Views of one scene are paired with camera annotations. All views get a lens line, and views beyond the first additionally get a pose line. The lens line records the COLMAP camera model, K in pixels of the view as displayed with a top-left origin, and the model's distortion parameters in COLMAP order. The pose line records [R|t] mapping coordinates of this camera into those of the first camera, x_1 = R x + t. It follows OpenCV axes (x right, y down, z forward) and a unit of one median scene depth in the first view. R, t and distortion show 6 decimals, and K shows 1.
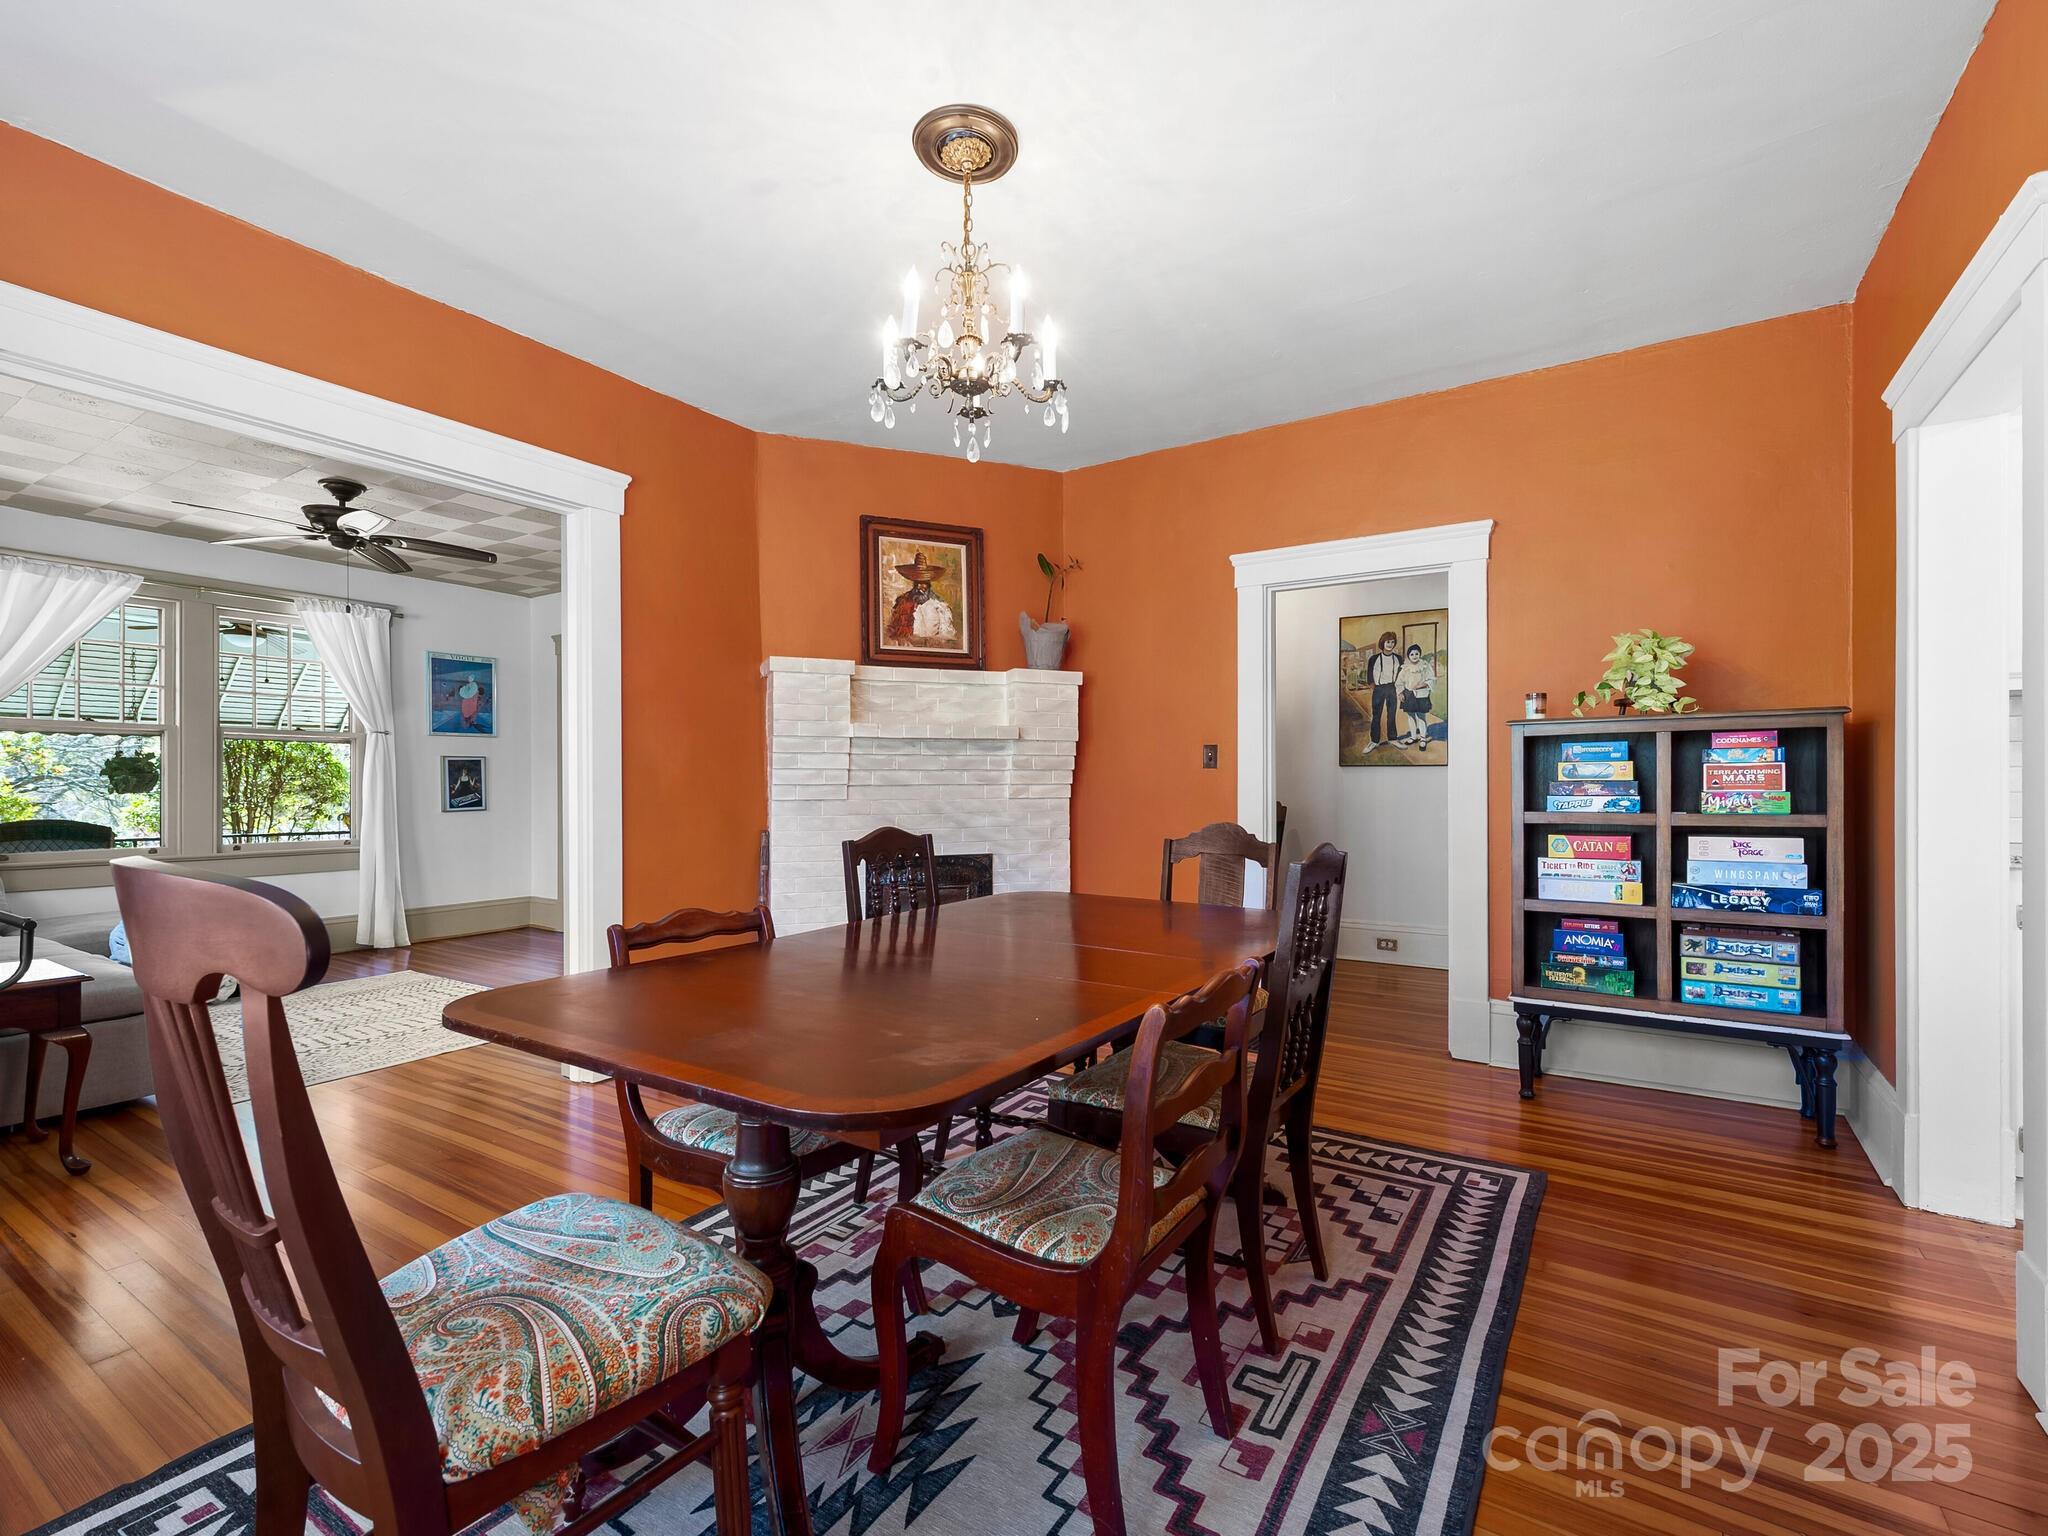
lens RADIAL K [[921.5, 0, 997.9], [0, 921.5, 785.2], [0, 0, 1]] dist [0.037664, -0.002634]
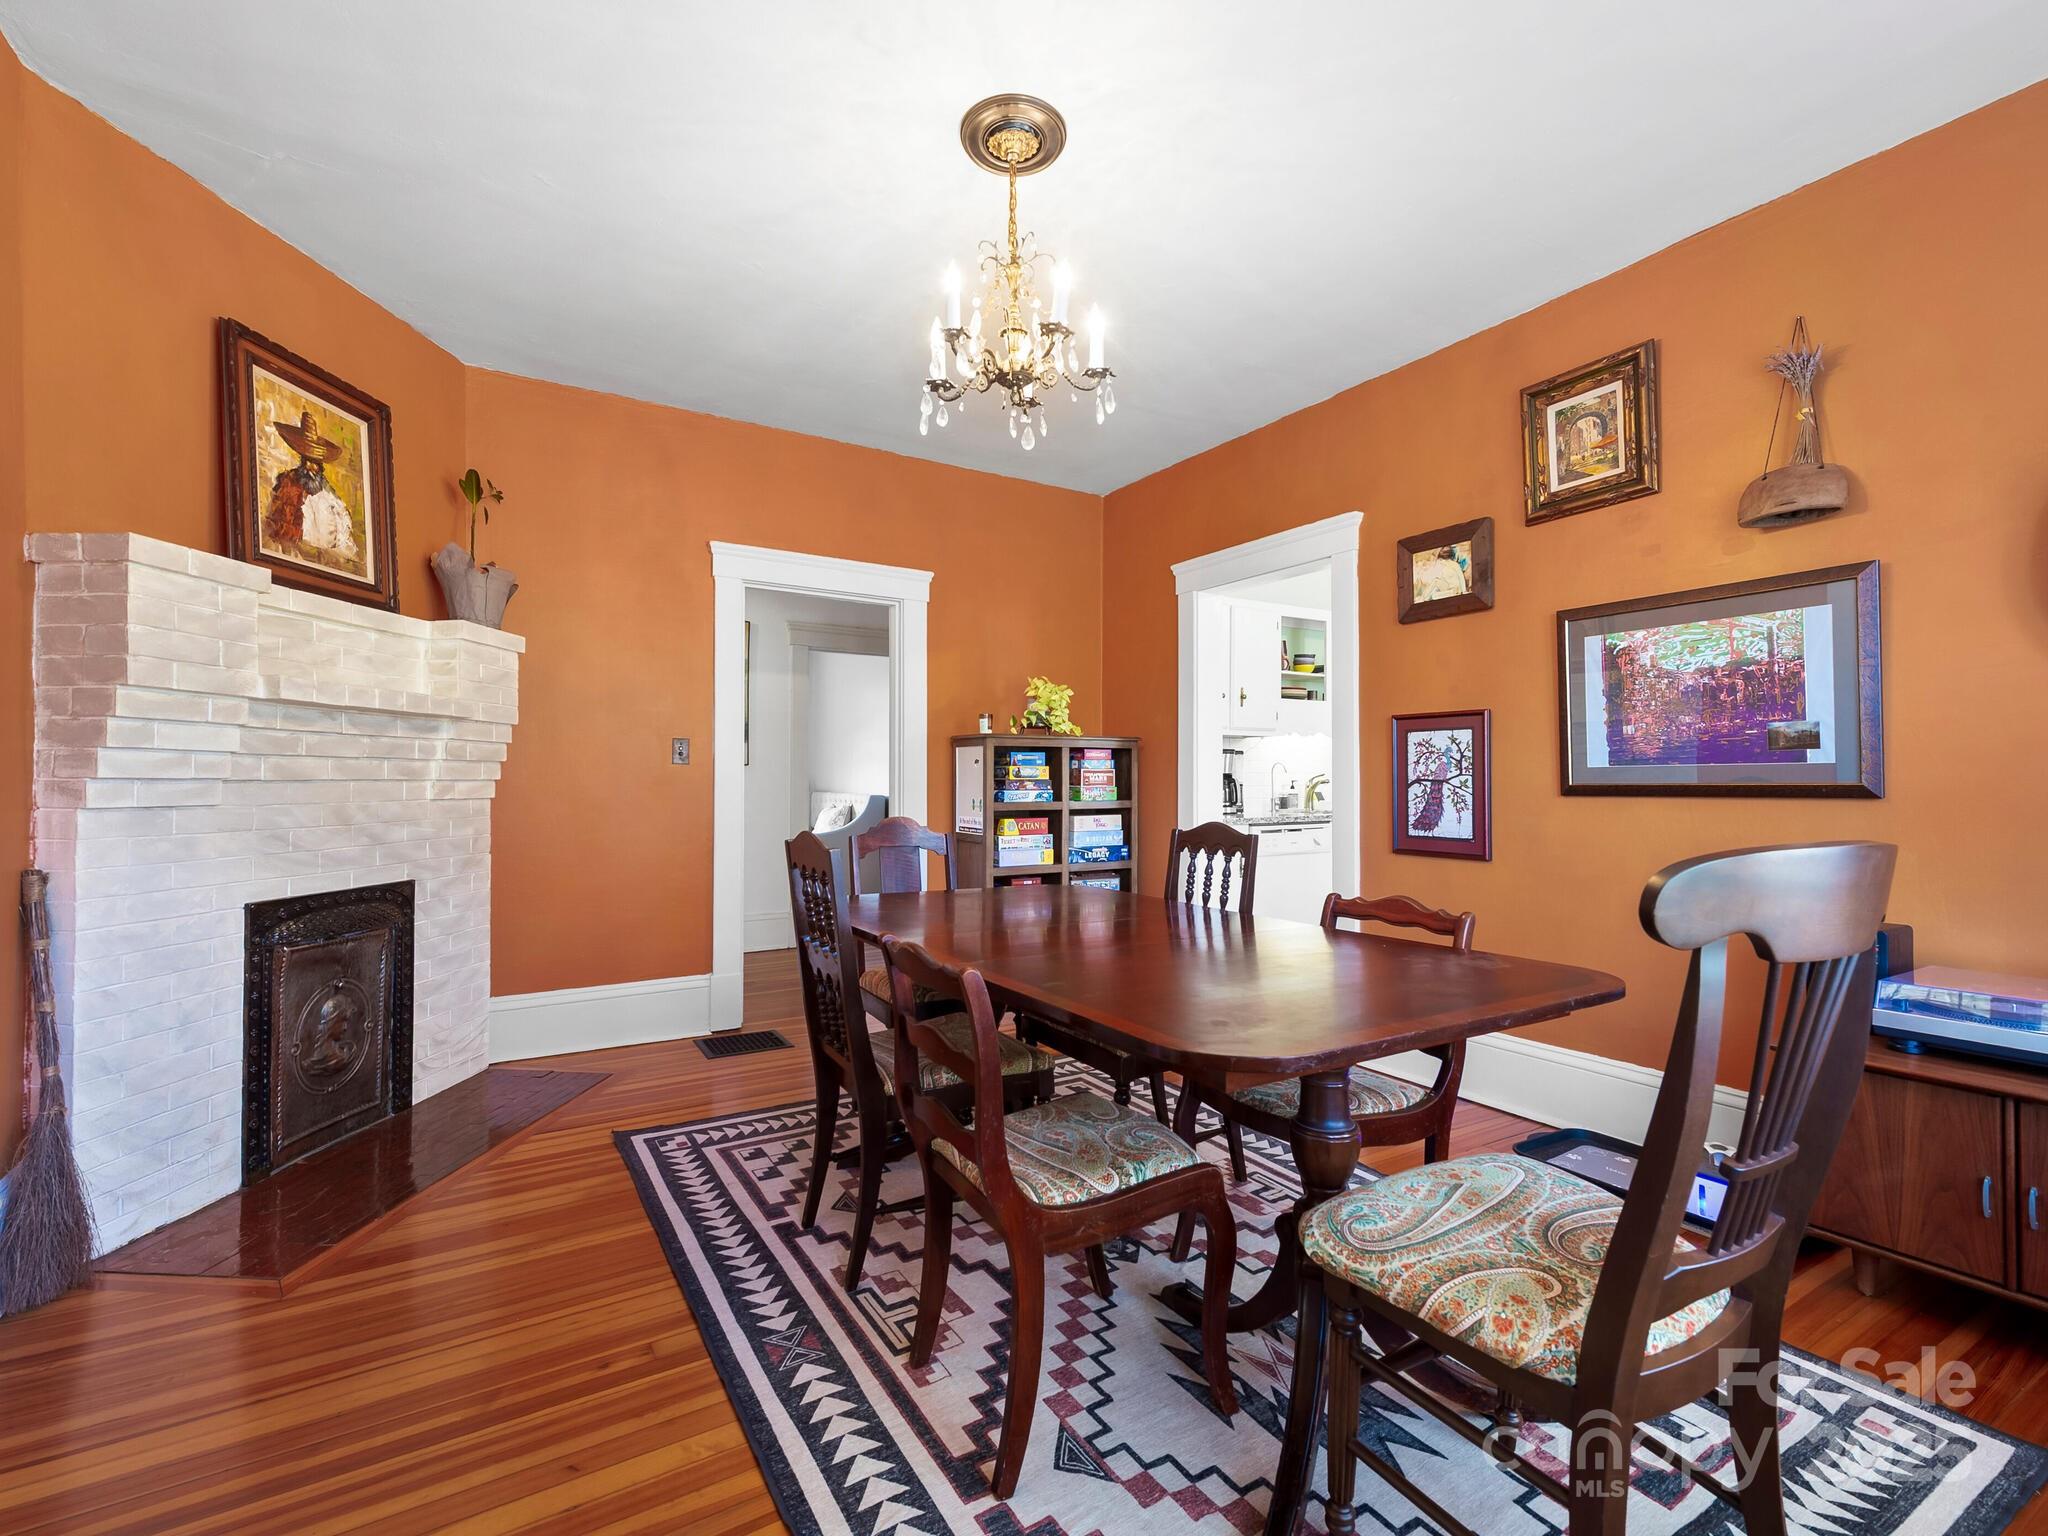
lens RADIAL K [[921.5, 0, 1044.6], [0, 921.5, 775.4], [0, 0, 1]] dist [0.037664, -0.002634]
pose [[0.442536, 0.009873, 0.896696, -0.459532], [-0.000810, 0.999943, -0.010611, 0.002923], [-0.896750, 0.003969, 0.442519, 0.275563]]
